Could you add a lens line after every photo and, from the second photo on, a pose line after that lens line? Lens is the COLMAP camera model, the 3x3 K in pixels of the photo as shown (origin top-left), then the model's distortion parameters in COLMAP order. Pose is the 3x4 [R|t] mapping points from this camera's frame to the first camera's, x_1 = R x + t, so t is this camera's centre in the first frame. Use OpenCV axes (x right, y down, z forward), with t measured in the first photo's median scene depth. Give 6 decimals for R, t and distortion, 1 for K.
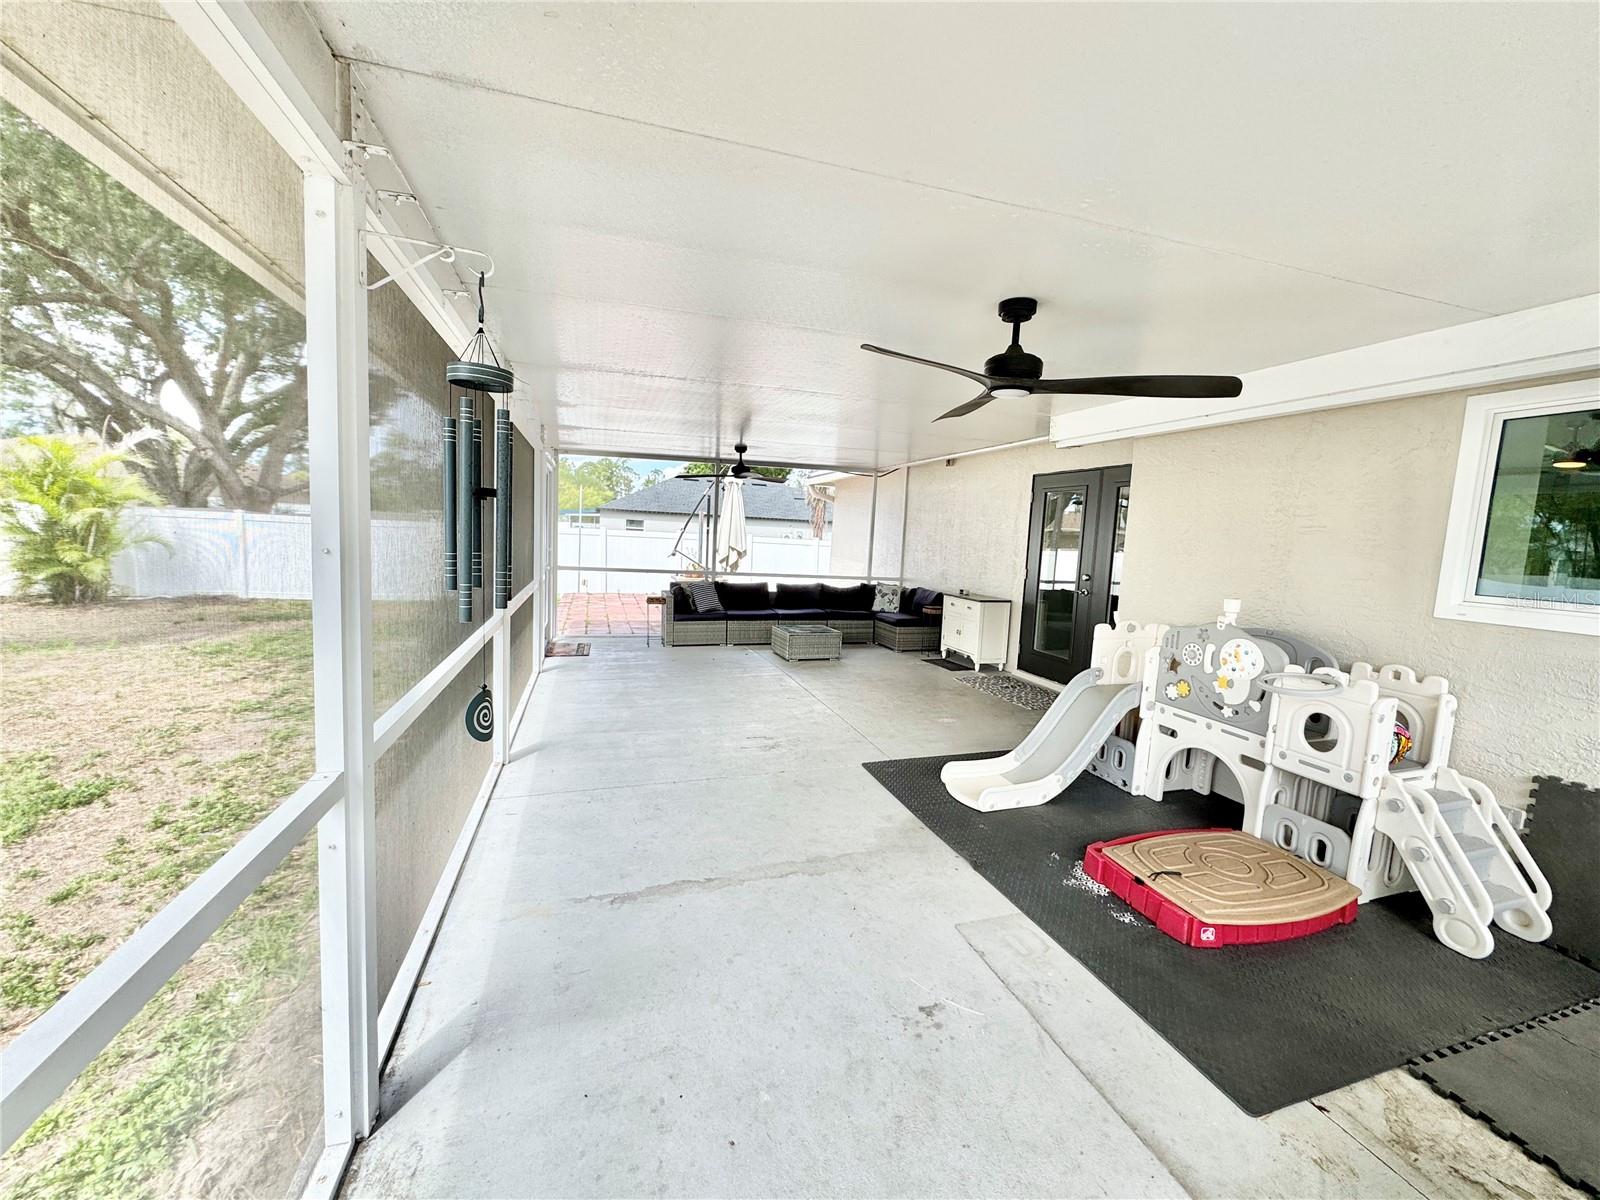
lens RADIAL K [[651.8, 0, 797.3], [0, 651.8, 606.5], [0, 0, 1]] dist [-0.033029, 0.004303]
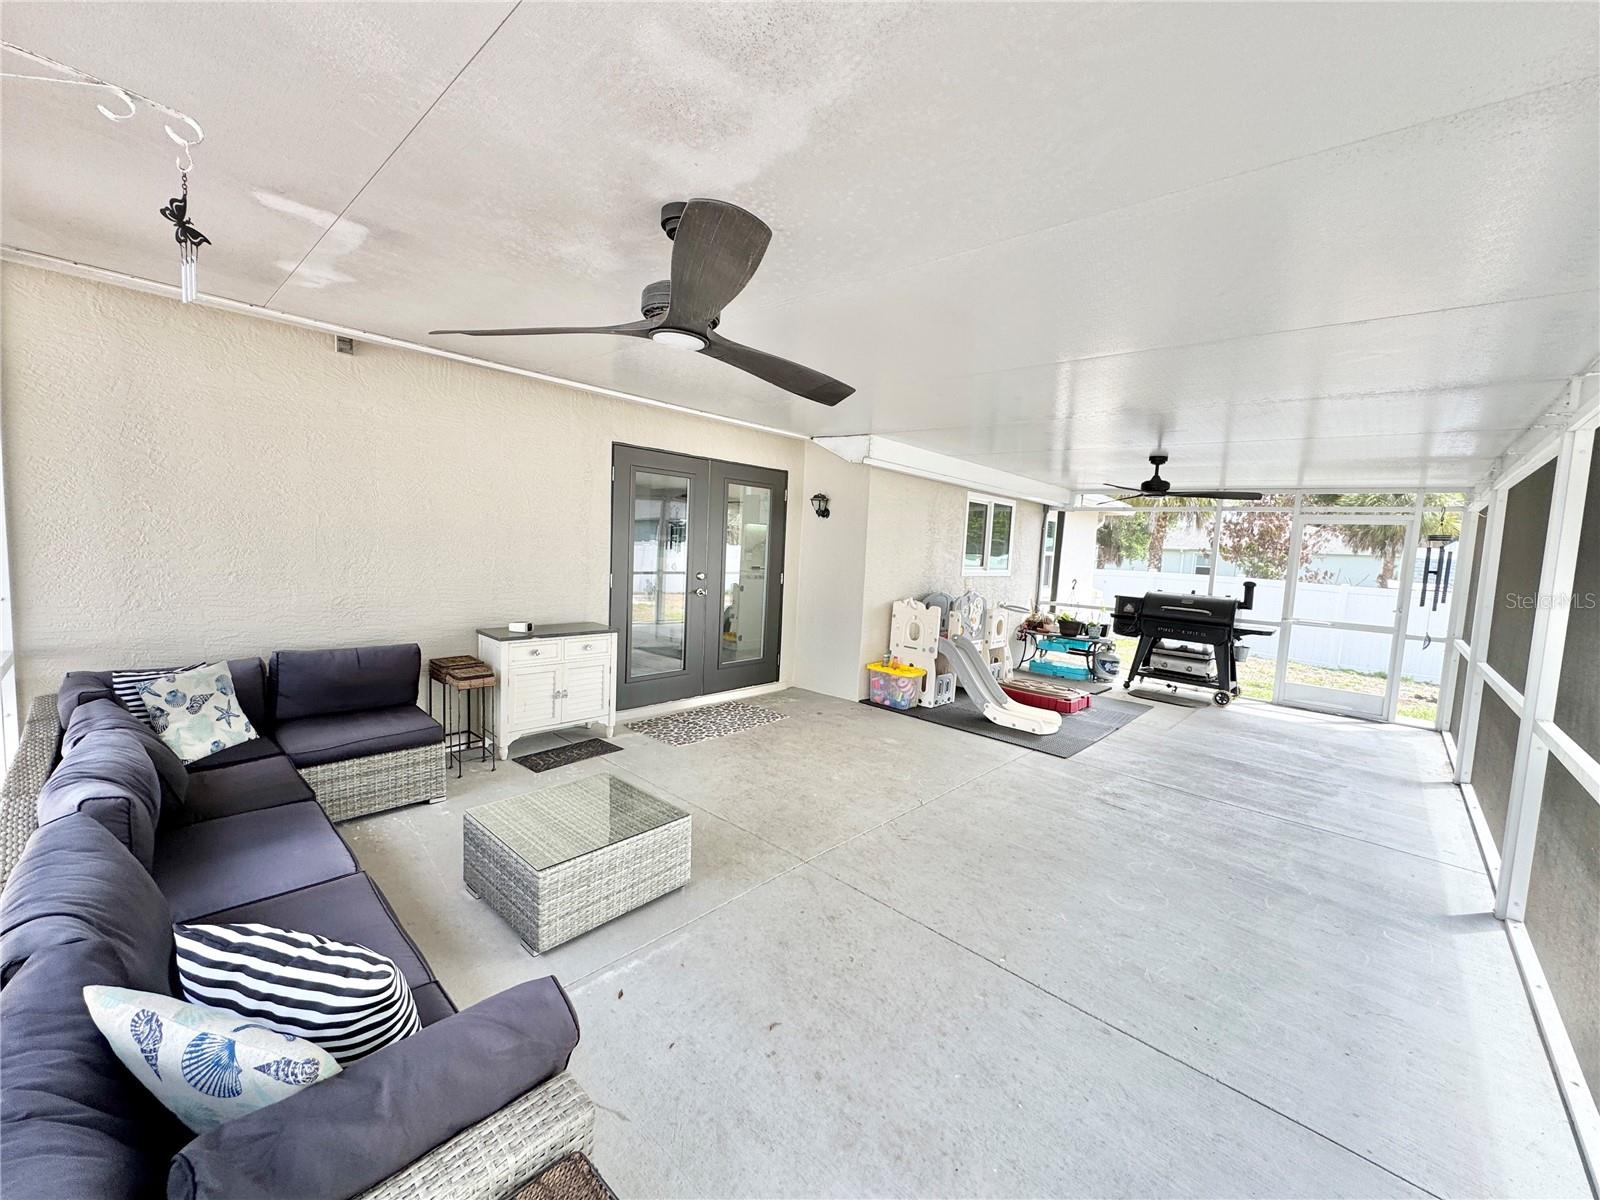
lens RADIAL K [[651.8, 0, 788.5], [0, 651.8, 597.9], [0, 0, 1]] dist [-0.033029, 0.004303]
pose [[-0.493304, -0.136972, 0.859005, -0.533379], [0.031133, 0.984112, 0.174799, -0.222213], [-0.869300, 0.112972, -0.481202, 1.730805]]
